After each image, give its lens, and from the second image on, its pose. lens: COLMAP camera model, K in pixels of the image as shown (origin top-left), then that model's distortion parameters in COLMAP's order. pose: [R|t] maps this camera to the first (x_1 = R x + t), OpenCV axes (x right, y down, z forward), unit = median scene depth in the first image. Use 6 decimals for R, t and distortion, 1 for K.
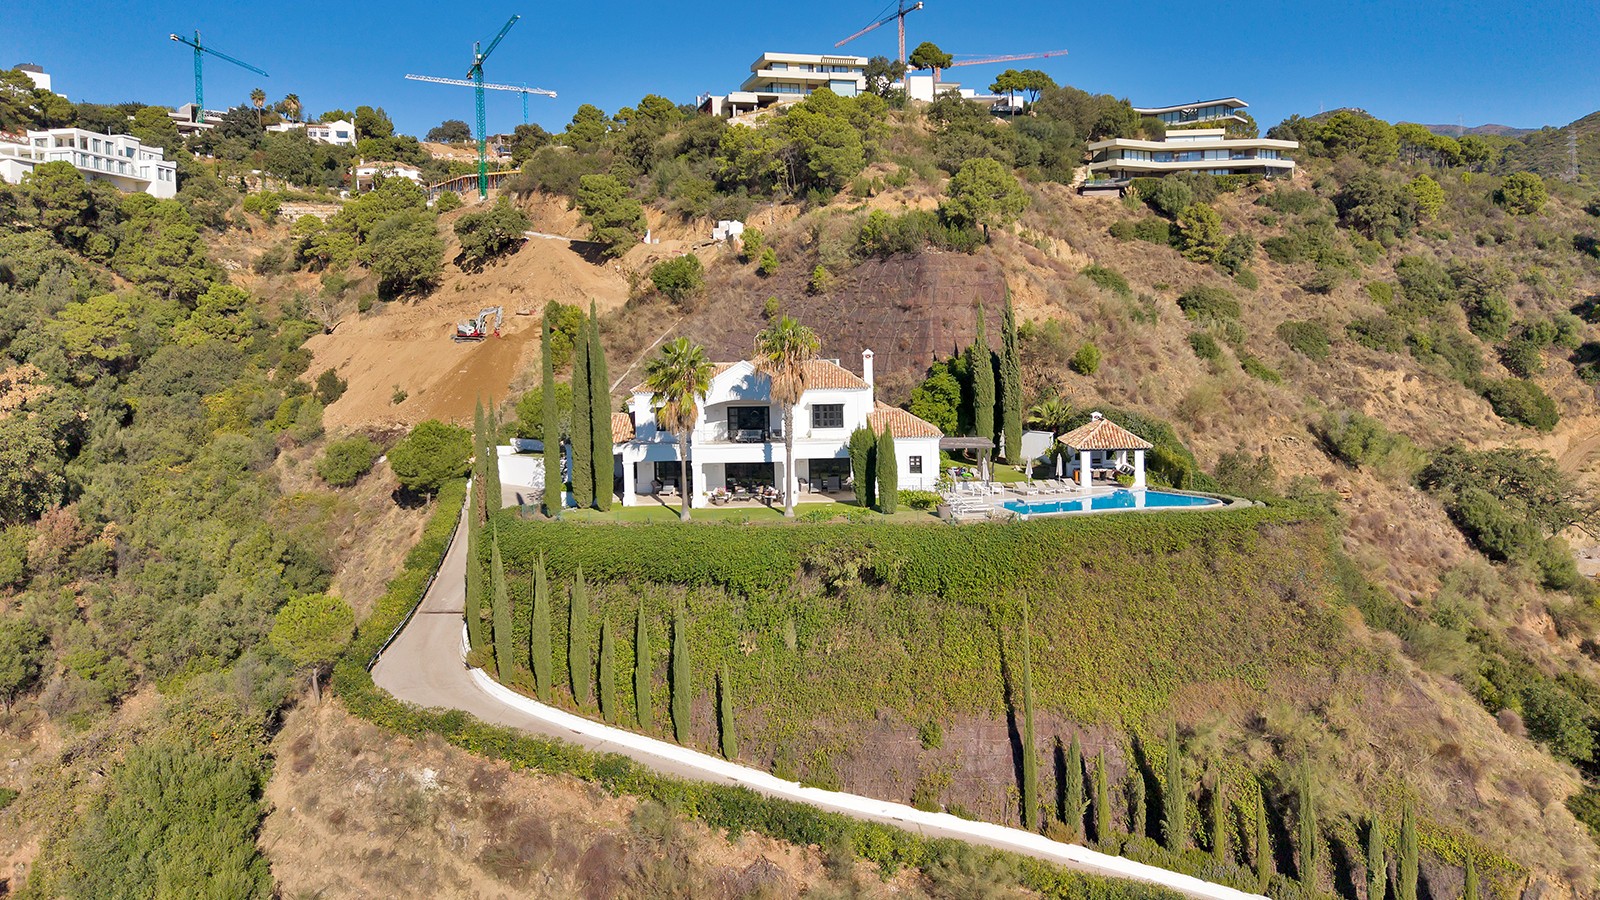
lens RADIAL K [[1078.1, 0, 780.2], [0, 1078.1, 391.9], [0, 0, 1]] dist [0.038119, -0.043612]
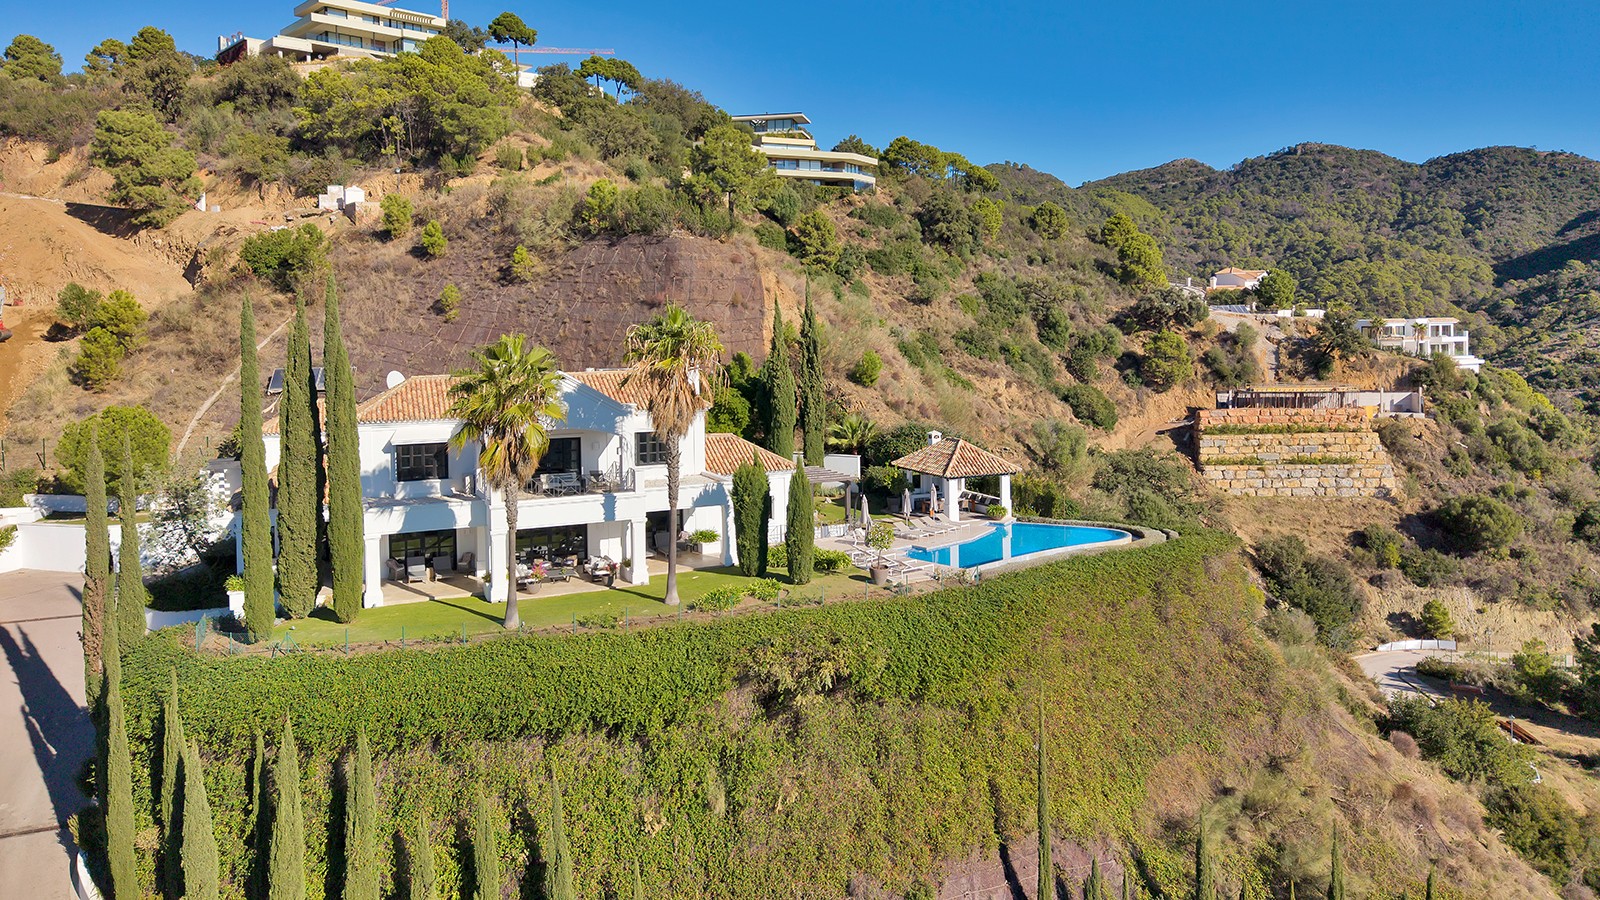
lens RADIAL K [[1070.5, 0, 781.7], [0, 1070.5, 385.9], [0, 0, 1]] dist [0.025855, -0.045698]
pose [[0.889606, -0.010300, 0.456613, -0.107192], [0.016372, 0.999822, -0.009344, -0.005548], [-0.456436, 0.015788, 0.889616, 0.172820]]
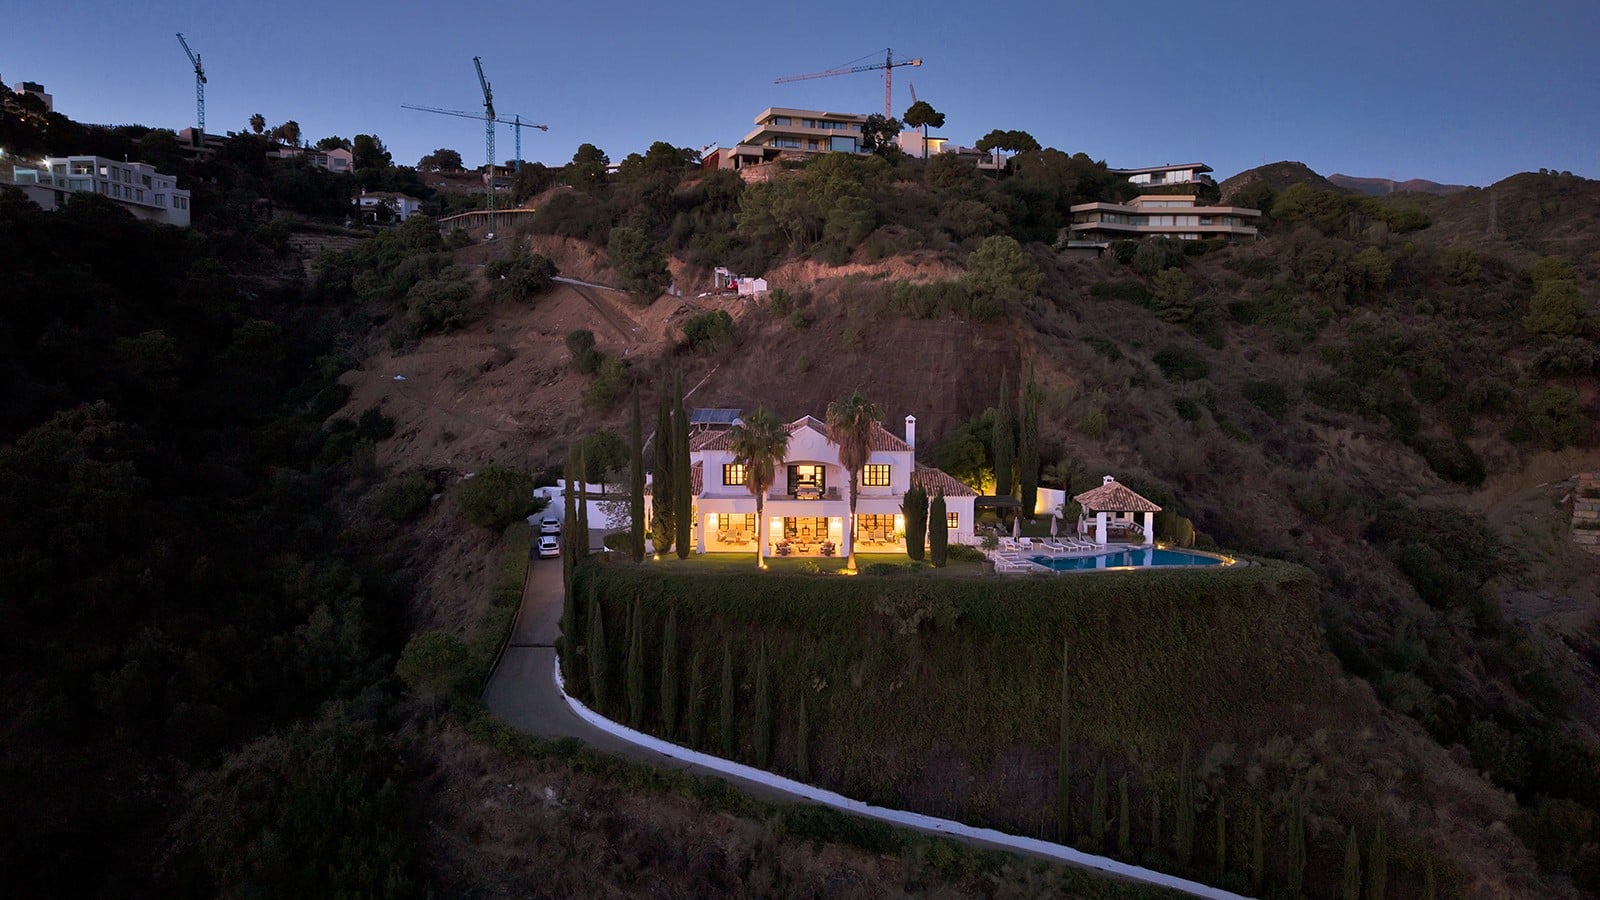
lens RADIAL K [[1042.4, 0, 791.6], [0, 1042.4, 452.9], [0, 0, 1]] dist [0.032416, -0.037734]
pose [[0.998450, 0.022796, 0.050767, -0.052264], [-0.024622, 0.999062, 0.035625, -0.020225], [-0.049907, -0.036820, 0.998075, -0.040304]]
